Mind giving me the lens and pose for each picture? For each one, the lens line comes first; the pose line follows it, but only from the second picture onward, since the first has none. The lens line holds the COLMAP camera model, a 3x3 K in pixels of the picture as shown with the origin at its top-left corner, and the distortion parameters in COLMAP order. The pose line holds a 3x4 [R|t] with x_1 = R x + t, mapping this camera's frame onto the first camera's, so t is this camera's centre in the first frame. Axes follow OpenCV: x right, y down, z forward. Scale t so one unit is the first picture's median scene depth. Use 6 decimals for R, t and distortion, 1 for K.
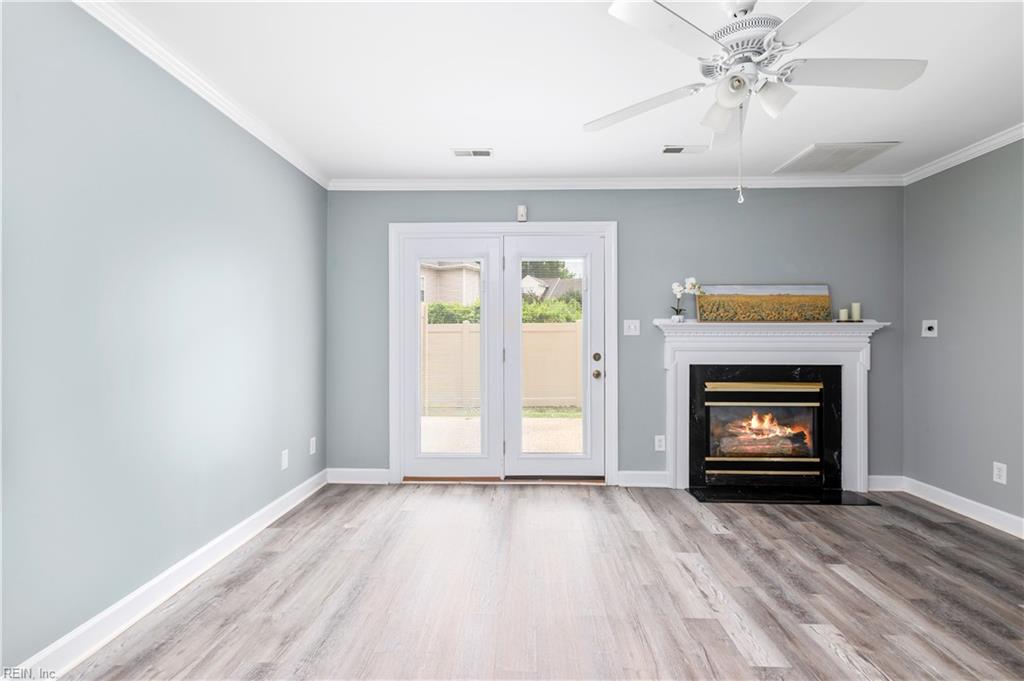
lens RADIAL K [[478.8, 0, 515.2], [0, 478.8, 342.8], [0, 0, 1]] dist [0.020124, -0.007075]
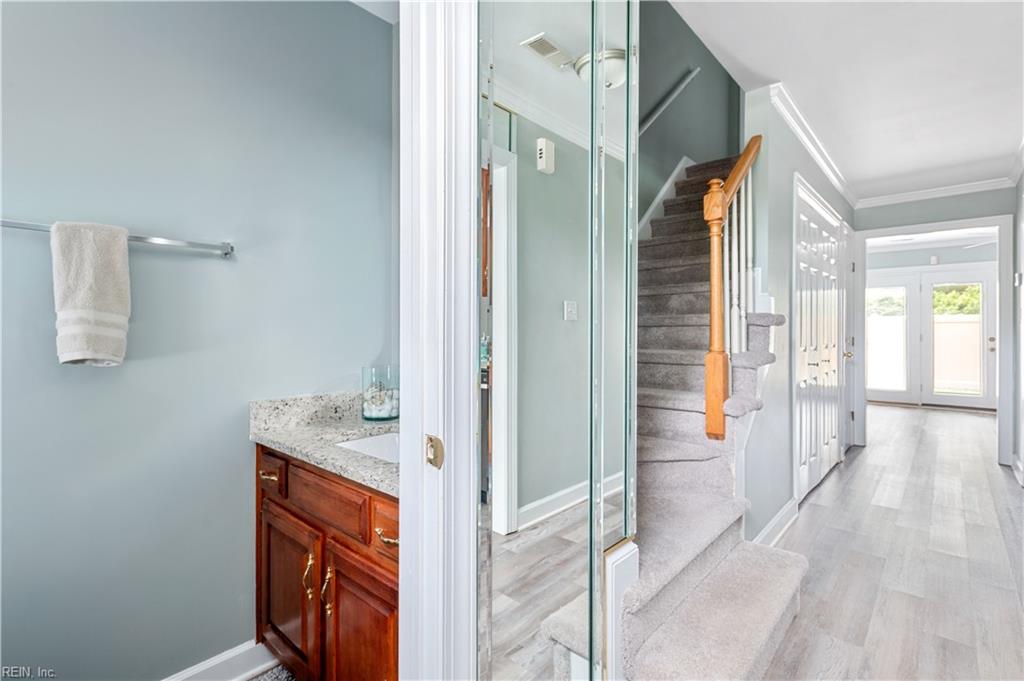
lens RADIAL K [[478.8, 0, 517.3], [0, 478.8, 335.3], [0, 0, 1]] dist [0.020124, -0.007075]
pose [[0.763903, -0.001364, -0.645330, -0.011738], [0.000121, 0.999998, -0.001971, 0.025928], [0.645331, 0.001428, 0.763901, -2.008905]]
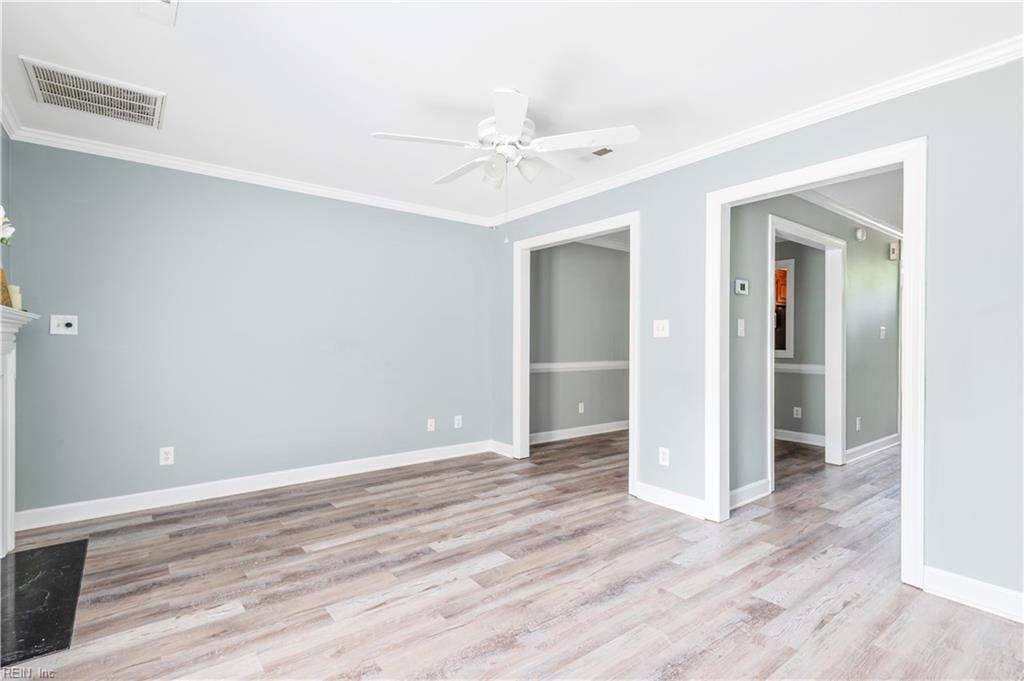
lens RADIAL K [[478.8, 0, 505.1], [0, 478.8, 337.6], [0, 0, 1]] dist [0.020124, -0.007075]
pose [[-0.616722, 0.002659, 0.787176, -0.407262], [0.002487, 0.999996, -0.001430, 0.000296], [-0.787177, 0.001076, -0.616726, 1.224611]]
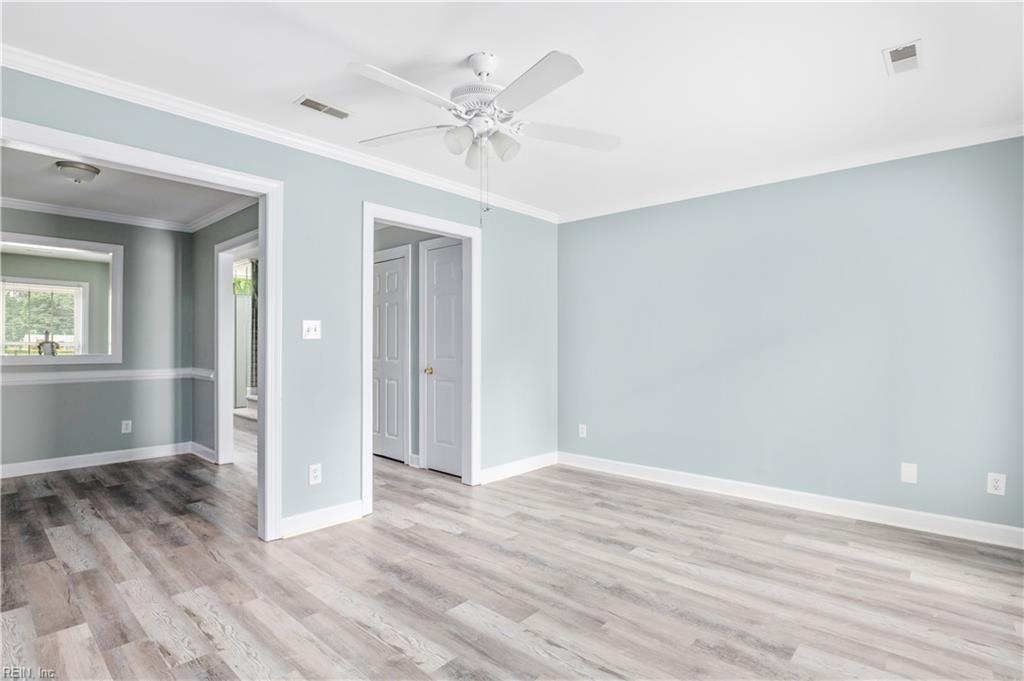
lens RADIAL K [[516.8, 0, 505.3], [0, 516.8, 334.5], [0, 0, 1]] dist [-0.030063, 0.002742]
pose [[-0.657323, -0.020173, -0.753339, 0.921256], [-0.010430, 0.999789, -0.017672, 0.001028], [0.753537, -0.003758, -0.657395, 1.245309]]
